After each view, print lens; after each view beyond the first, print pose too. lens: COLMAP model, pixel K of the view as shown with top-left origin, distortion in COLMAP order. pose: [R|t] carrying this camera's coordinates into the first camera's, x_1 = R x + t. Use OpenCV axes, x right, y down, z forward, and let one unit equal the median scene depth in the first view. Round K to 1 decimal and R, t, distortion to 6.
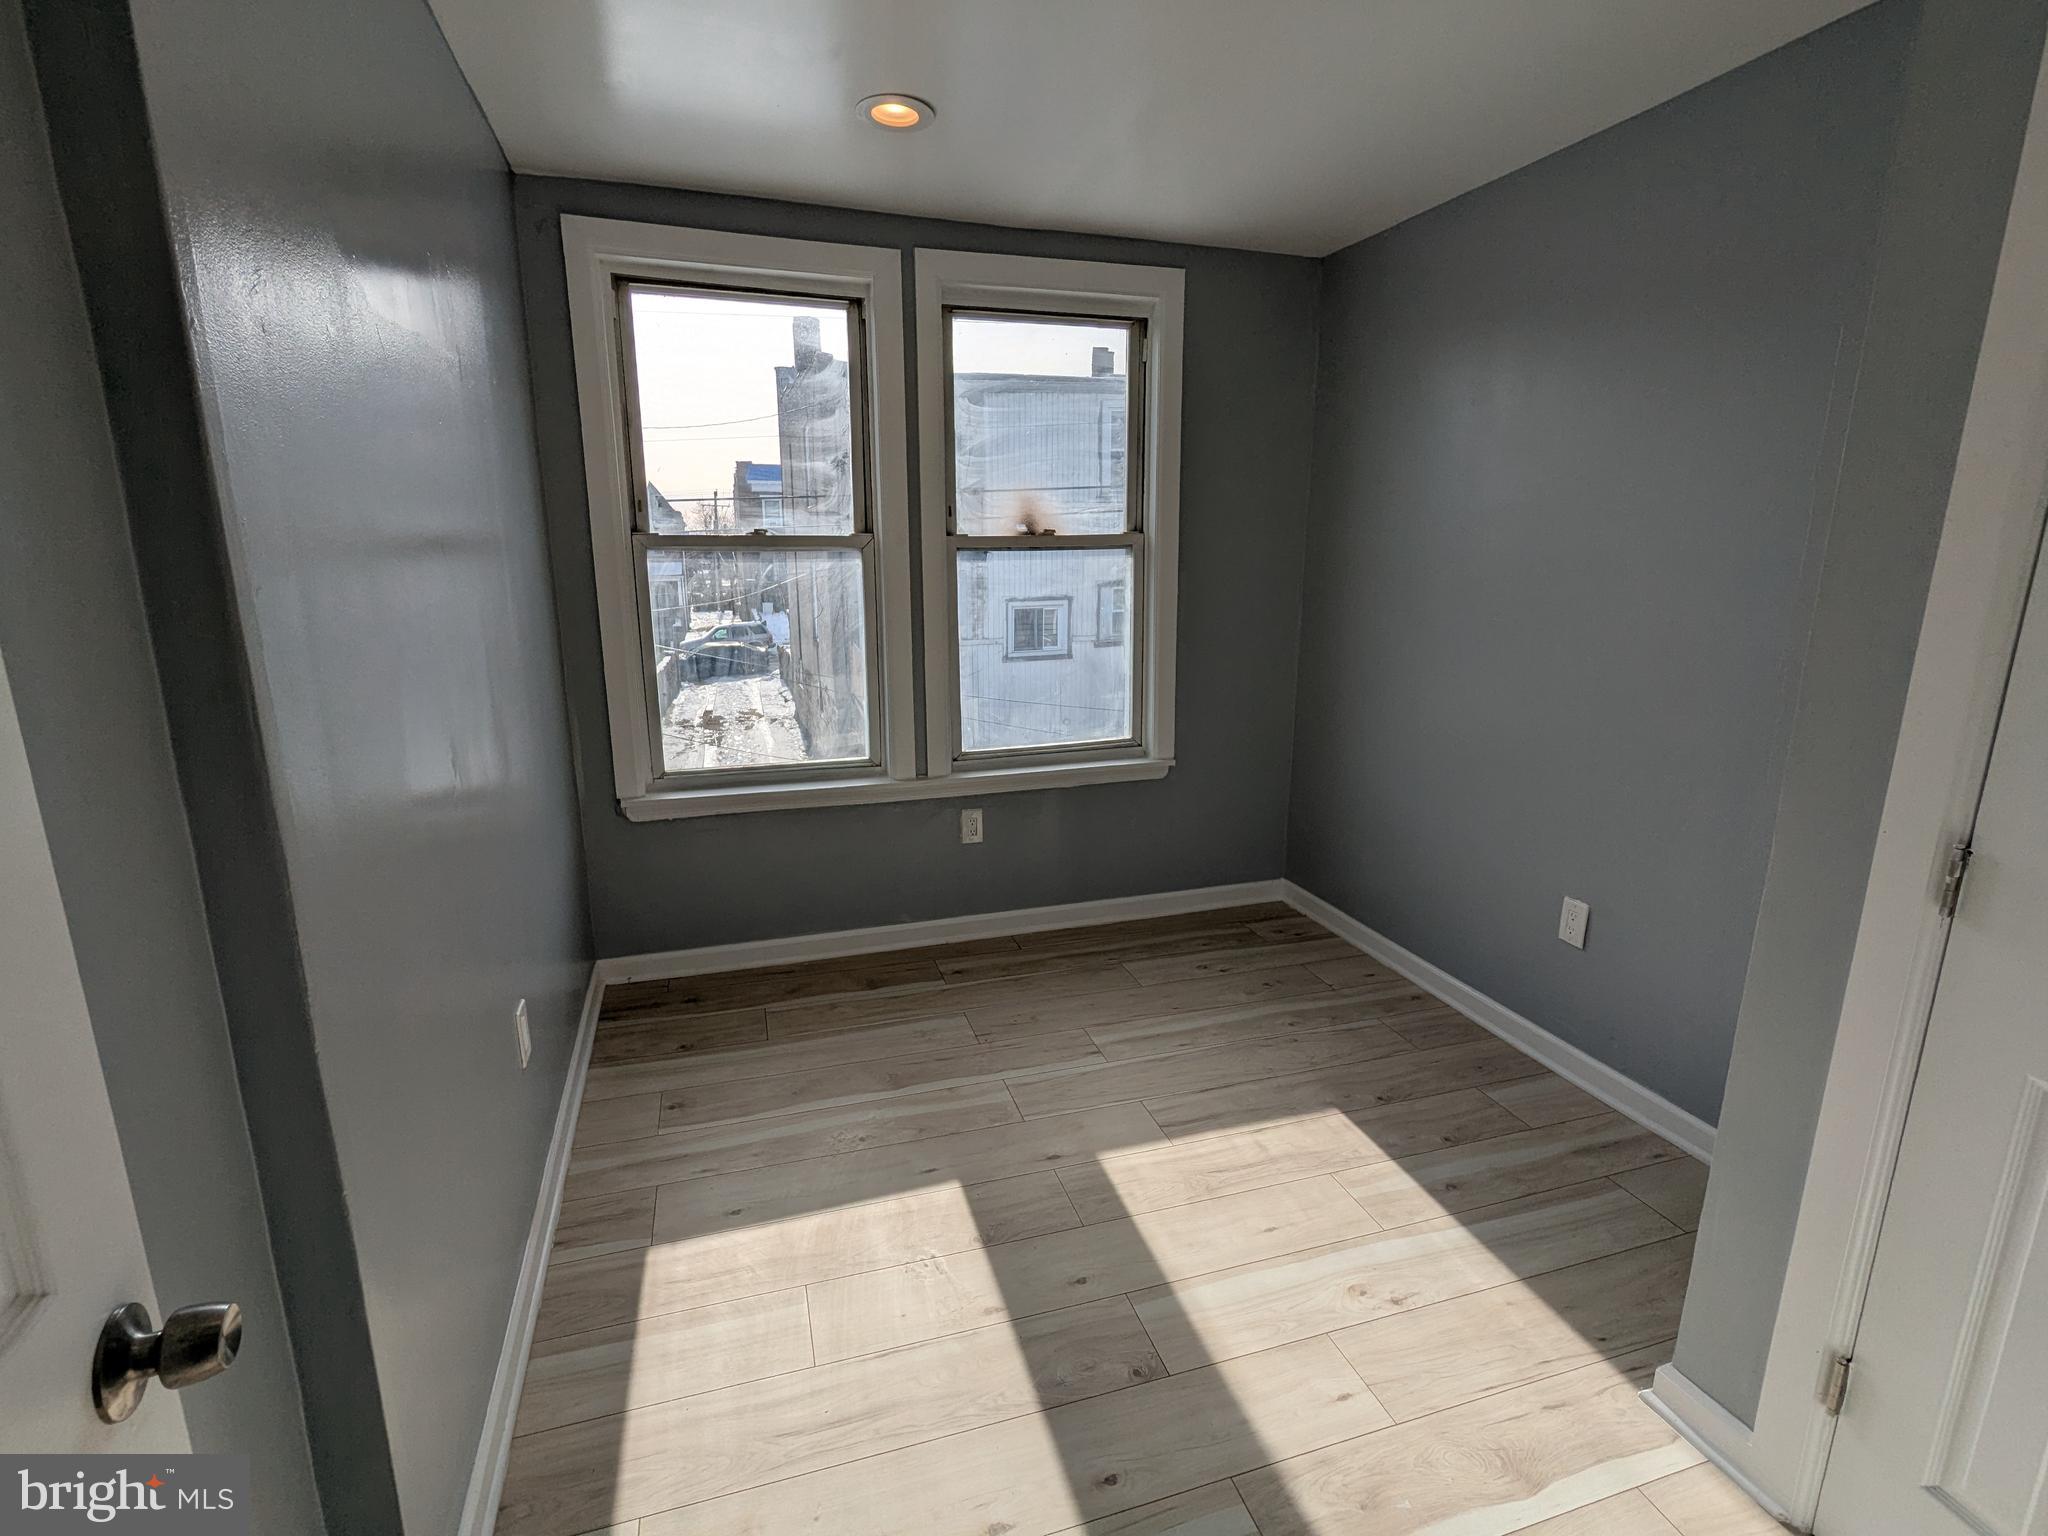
lens RADIAL K [[972.0, 0, 1009.8], [0, 972.0, 767.0], [0, 0, 1]] dist [-0.011374, 0.008578]
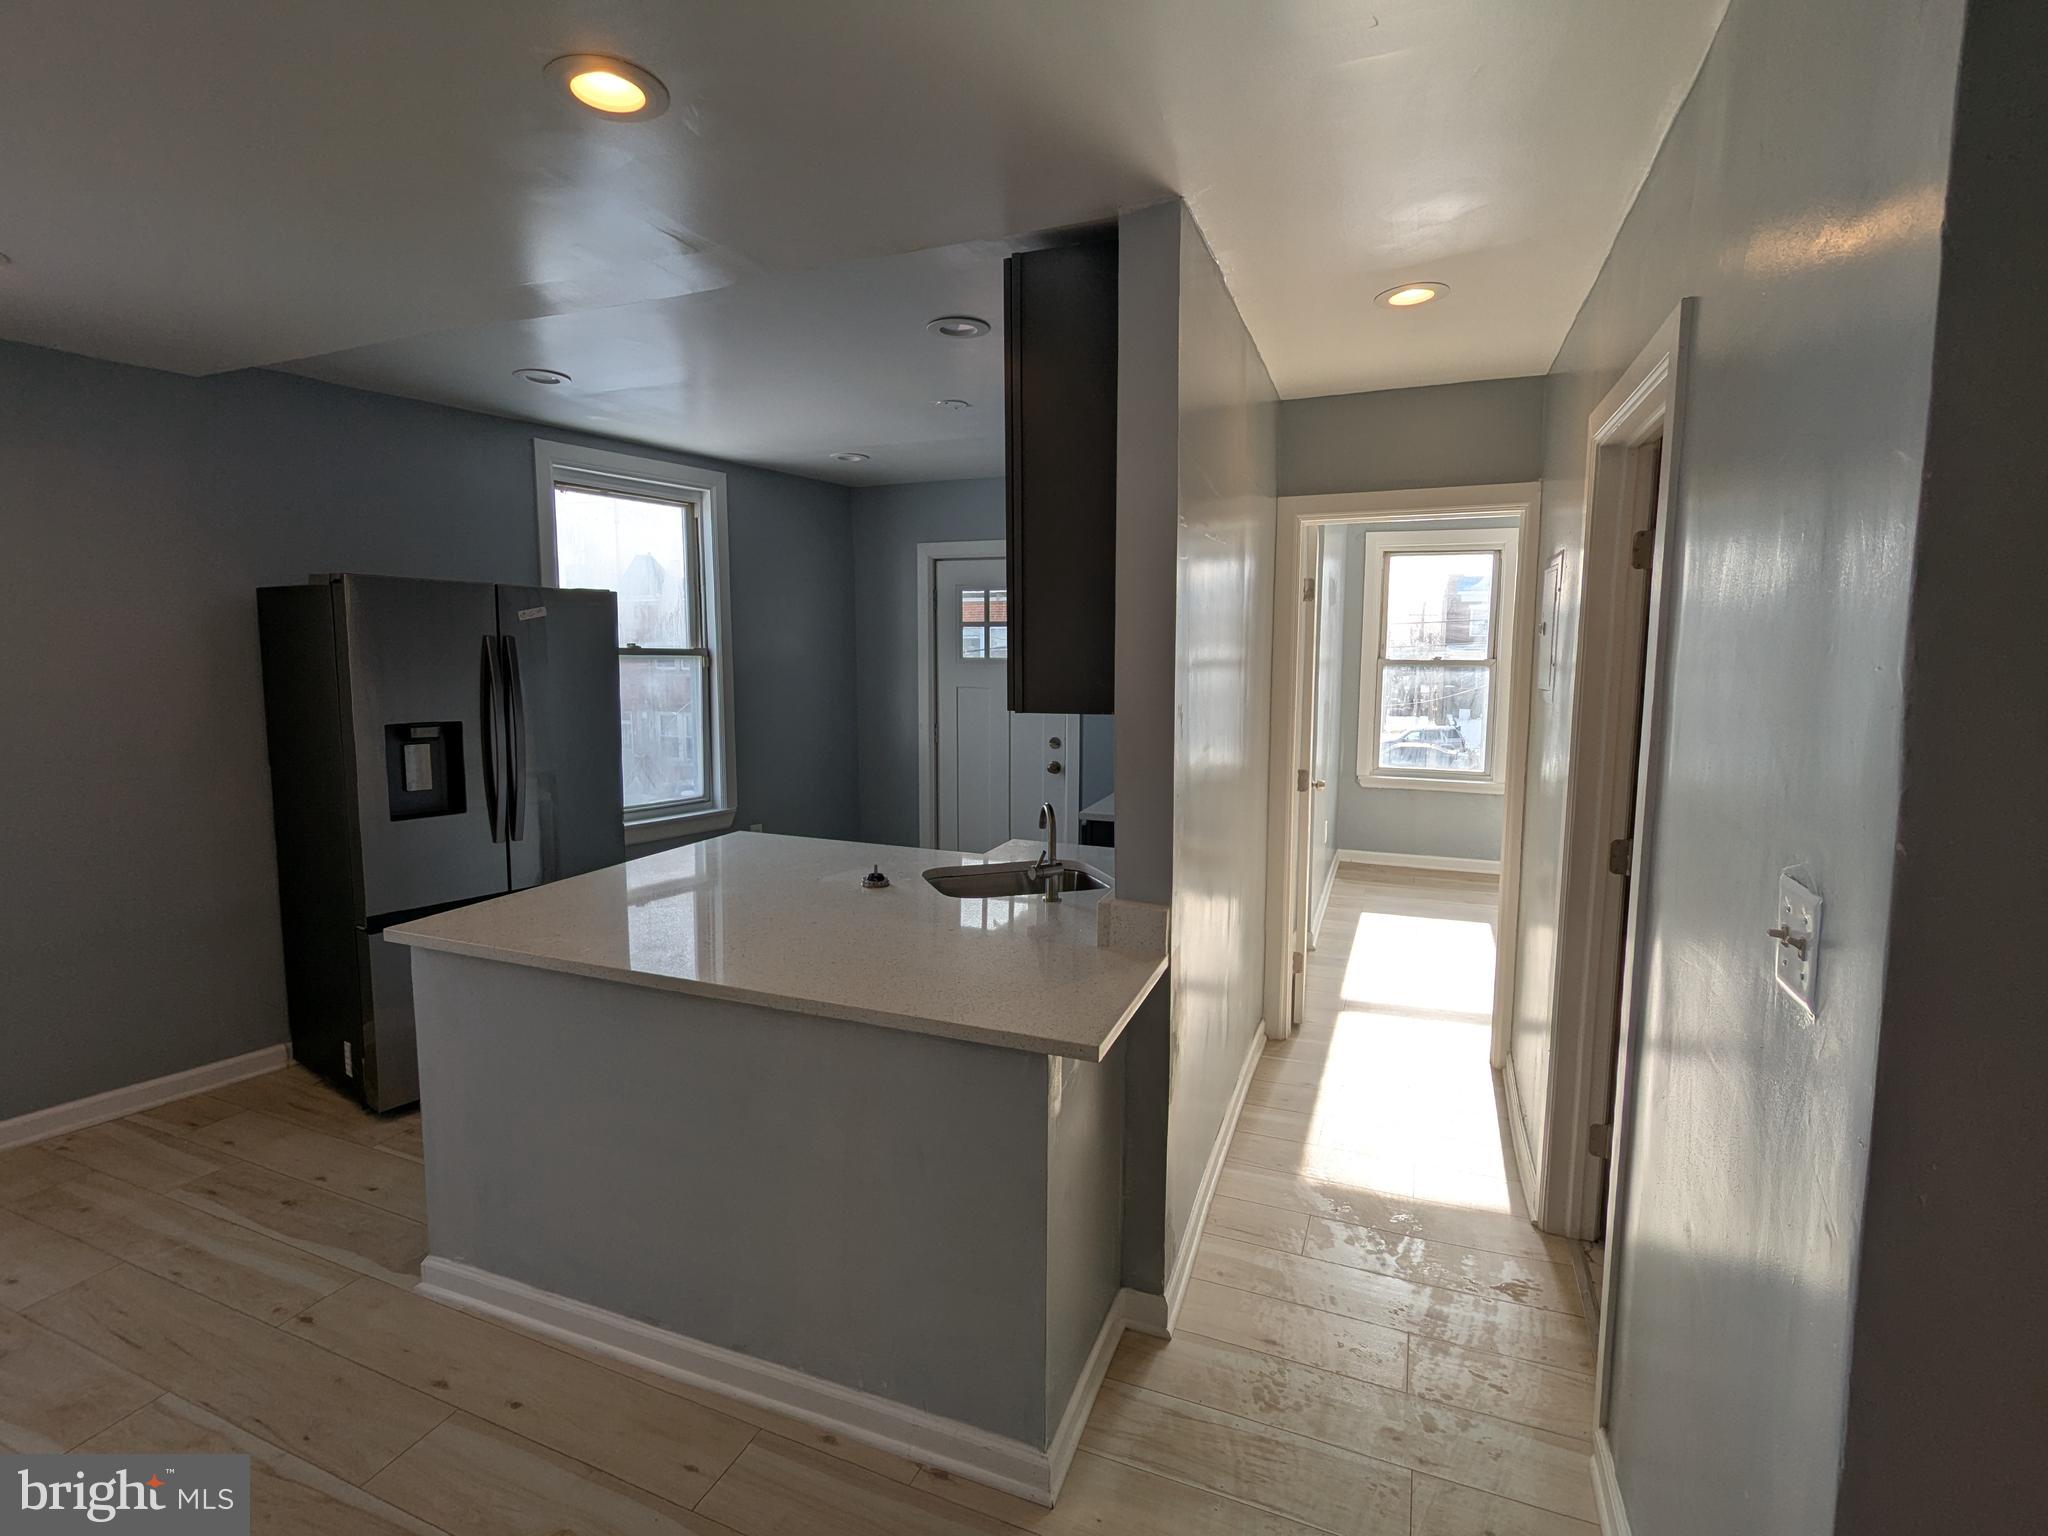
lens RADIAL K [[932.6, 0, 1031.9], [0, 932.6, 770.1], [0, 0, 1]] dist [-0.019374, -0.000065]
pose [[0.778153, 0.078513, -0.623148, 0.050220], [-0.139844, 0.988909, -0.050034, 0.033699], [0.612308, 0.126078, 0.780502, -0.163780]]
